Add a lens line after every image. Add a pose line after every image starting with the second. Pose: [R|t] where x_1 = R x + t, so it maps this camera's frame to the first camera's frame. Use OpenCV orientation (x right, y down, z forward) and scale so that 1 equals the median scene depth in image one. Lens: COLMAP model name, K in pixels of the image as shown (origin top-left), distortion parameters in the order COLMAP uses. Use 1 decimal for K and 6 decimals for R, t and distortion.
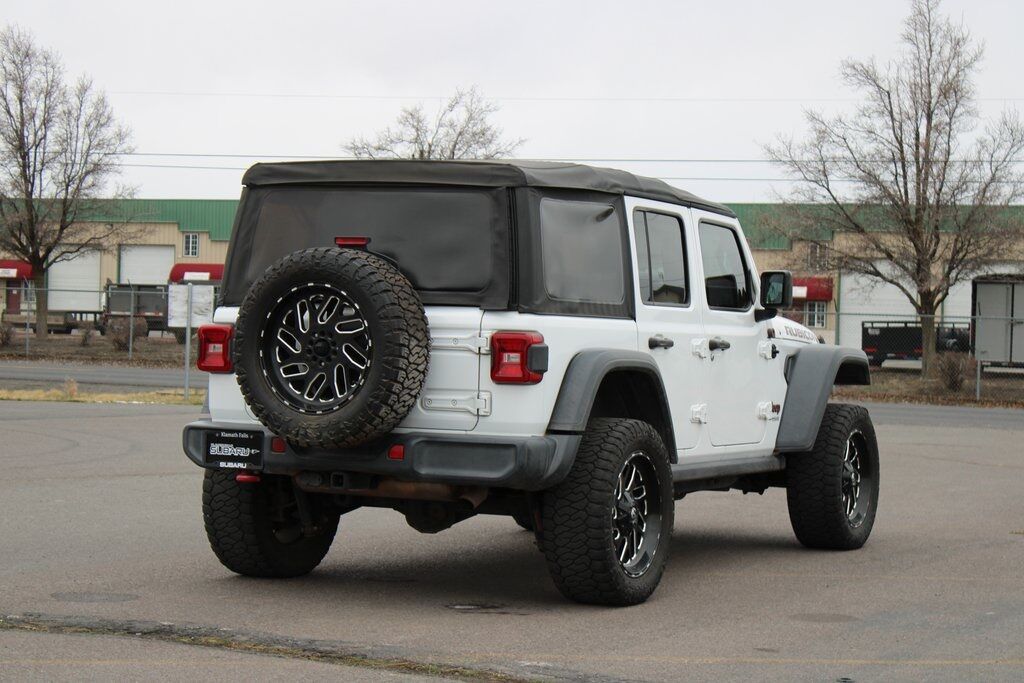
lens RADIAL K [[2252.4, 0, 512.0], [0, 2252.4, 341.5], [0, 0, 1]] dist [0.075434, 0.130569]
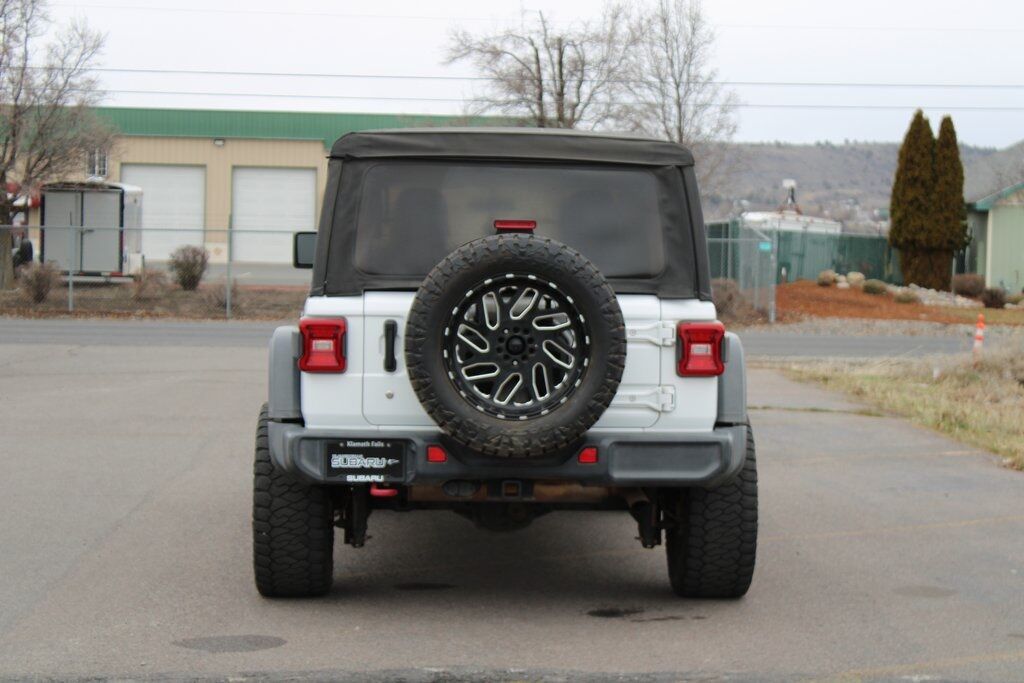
lens RADIAL K [[2252.4, 0, 512.0], [0, 2252.4, 341.5], [0, 0, 1]] dist [0.075434, 0.130569]
pose [[0.870062, -0.036075, 0.491620, -0.525017], [0.012220, 0.998591, 0.051648, -0.045071], [-0.492790, -0.038929, 0.869277, 0.217102]]
